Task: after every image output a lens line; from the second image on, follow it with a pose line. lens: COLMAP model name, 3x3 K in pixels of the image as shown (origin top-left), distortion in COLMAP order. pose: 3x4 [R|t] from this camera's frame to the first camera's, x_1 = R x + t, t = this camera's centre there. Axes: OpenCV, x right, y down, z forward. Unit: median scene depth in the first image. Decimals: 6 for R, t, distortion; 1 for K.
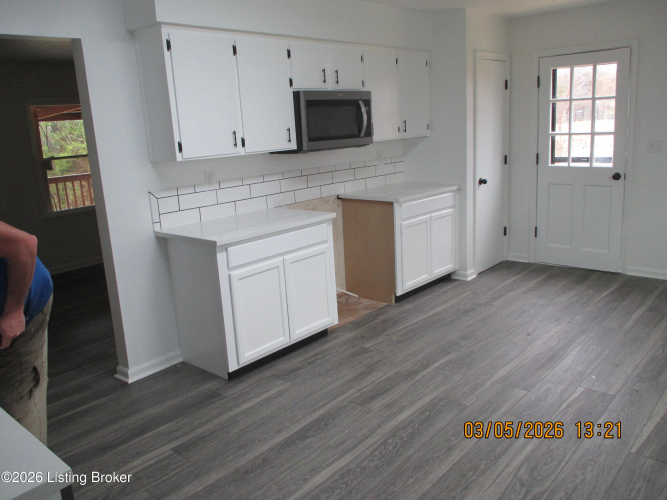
lens RADIAL K [[549.7, 0, 336.1], [0, 549.7, 244.5], [0, 0, 1]] dist [-0.027055, 0.005596]
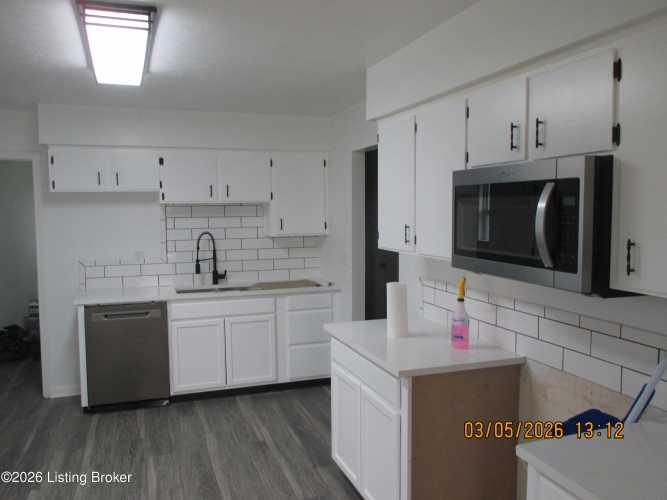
lens RADIAL K [[549.7, 0, 335.1], [0, 549.7, 244.6], [0, 0, 1]] dist [-0.027055, 0.005596]
pose [[-0.481232, 0.109643, -0.869709, 0.539922], [-0.166215, 0.962735, 0.213341, -0.304811], [0.860690, 0.247226, -0.445075, 1.157372]]
